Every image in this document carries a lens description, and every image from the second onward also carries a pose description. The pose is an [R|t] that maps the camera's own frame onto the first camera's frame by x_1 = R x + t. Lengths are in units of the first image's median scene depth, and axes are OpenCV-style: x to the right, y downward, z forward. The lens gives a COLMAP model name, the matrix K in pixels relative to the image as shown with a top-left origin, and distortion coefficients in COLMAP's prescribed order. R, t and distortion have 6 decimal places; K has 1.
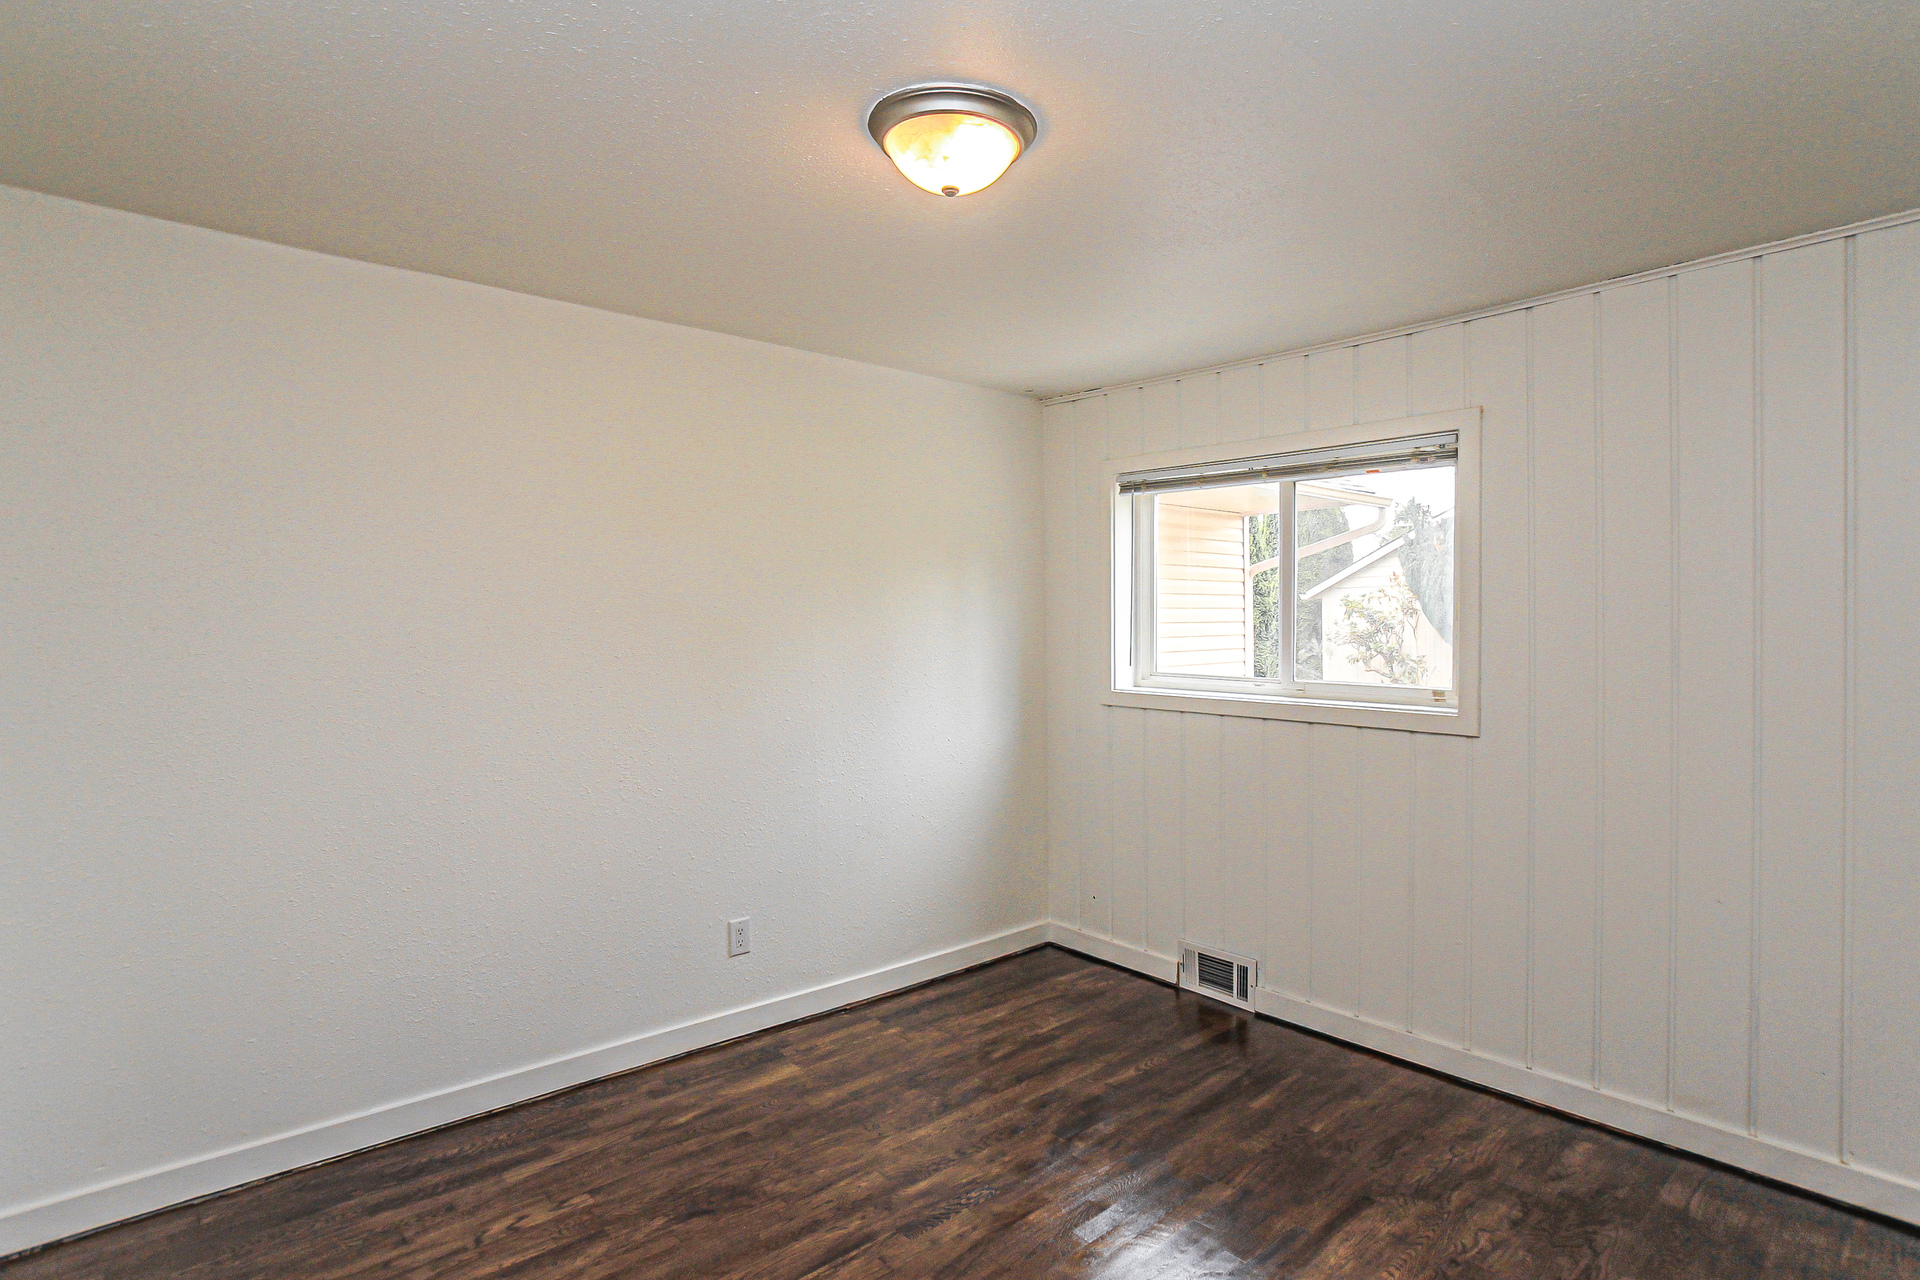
lens RADIAL K [[982.2, 0, 960.0], [0, 982.2, 640.0], [0, 0, 1]] dist [-0.073156, 0.031959]
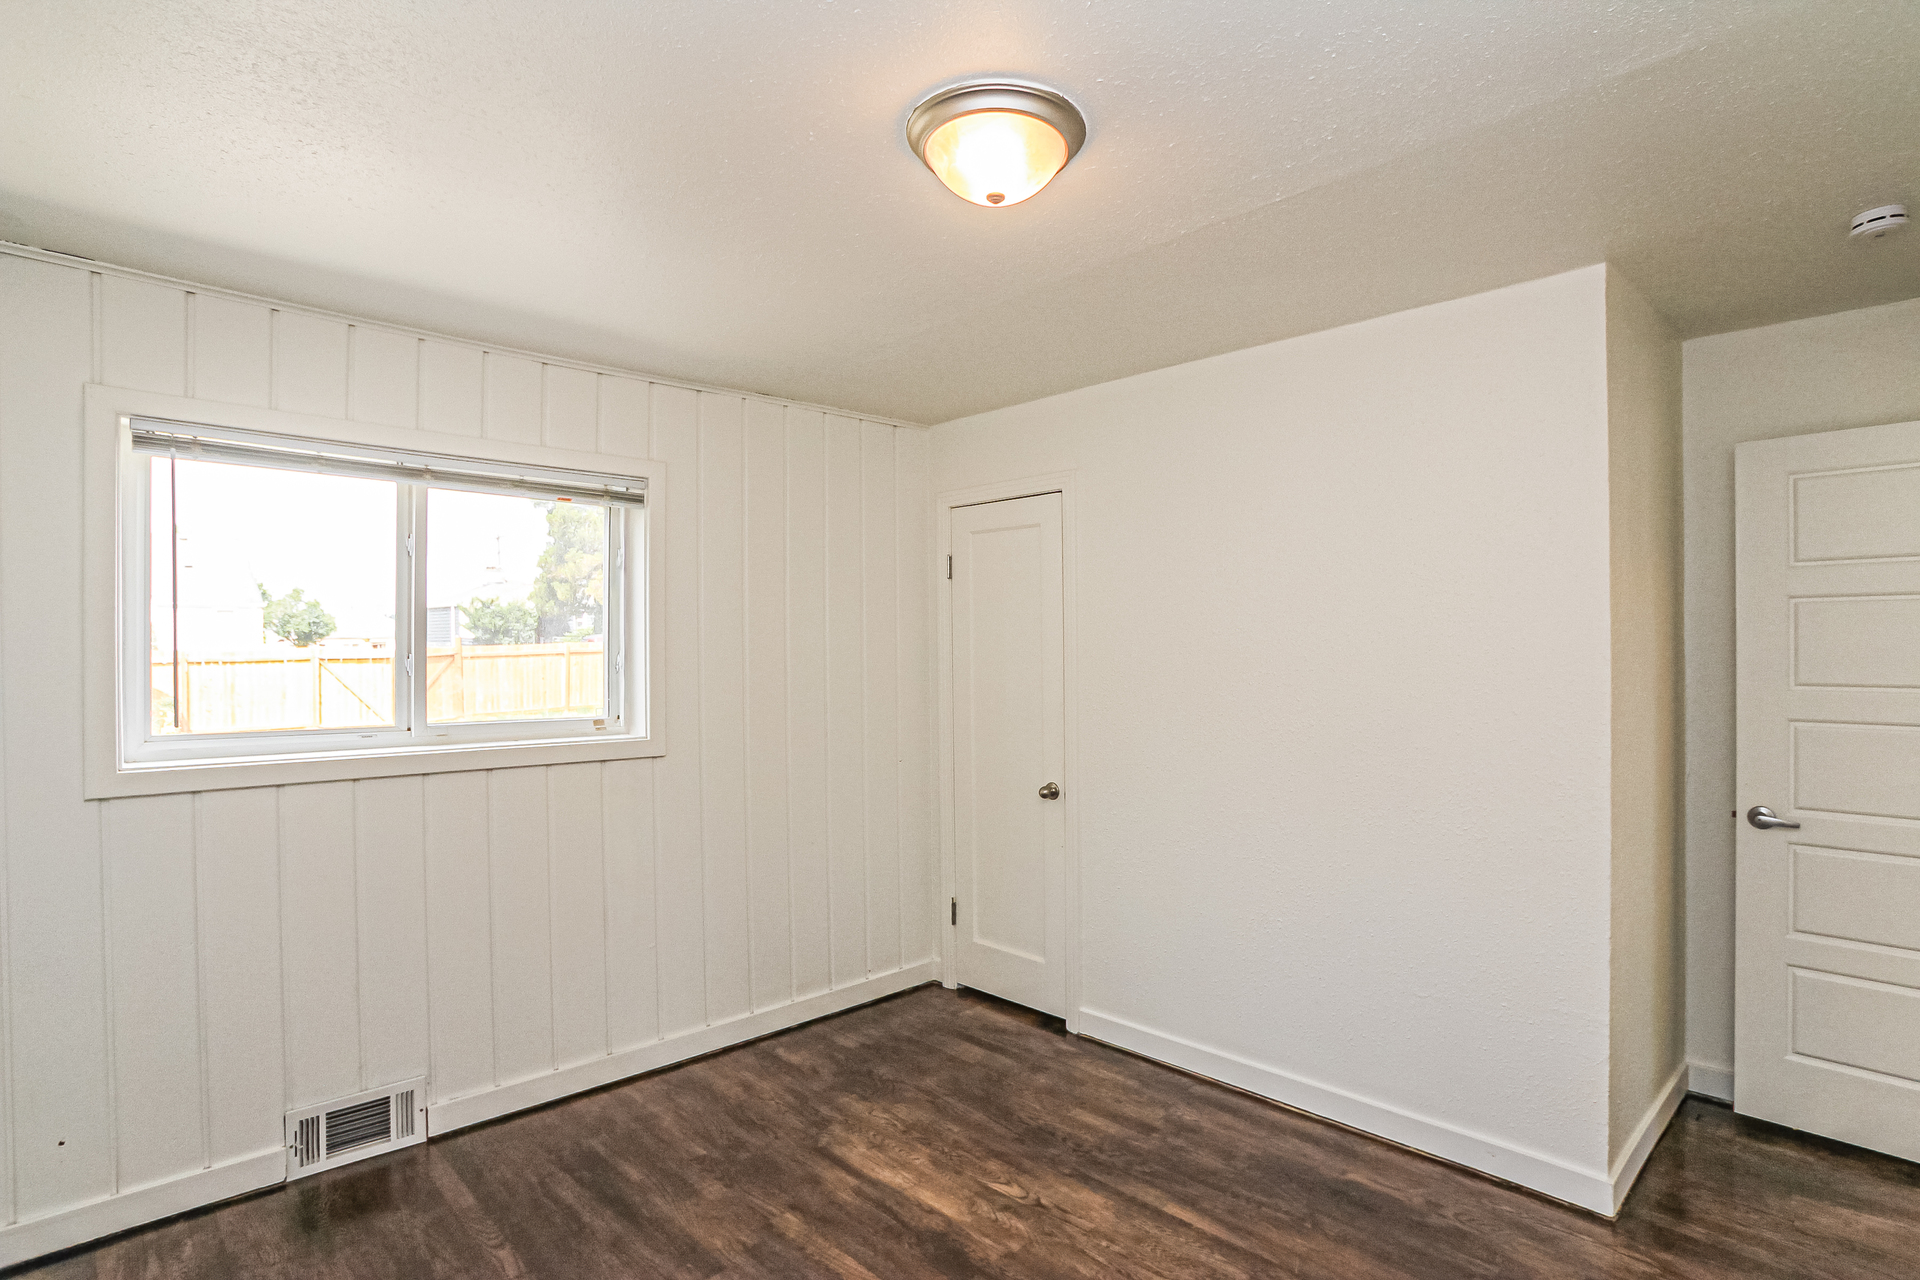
lens RADIAL K [[982.2, 0, 960.0], [0, 982.2, 640.0], [0, 0, 1]] dist [-0.073156, 0.031959]
pose [[-0.043819, 0.008864, 0.999000, -0.616234], [0.025456, 0.999646, -0.007753, -0.016242], [-0.998715, 0.025091, -0.044029, 0.704684]]
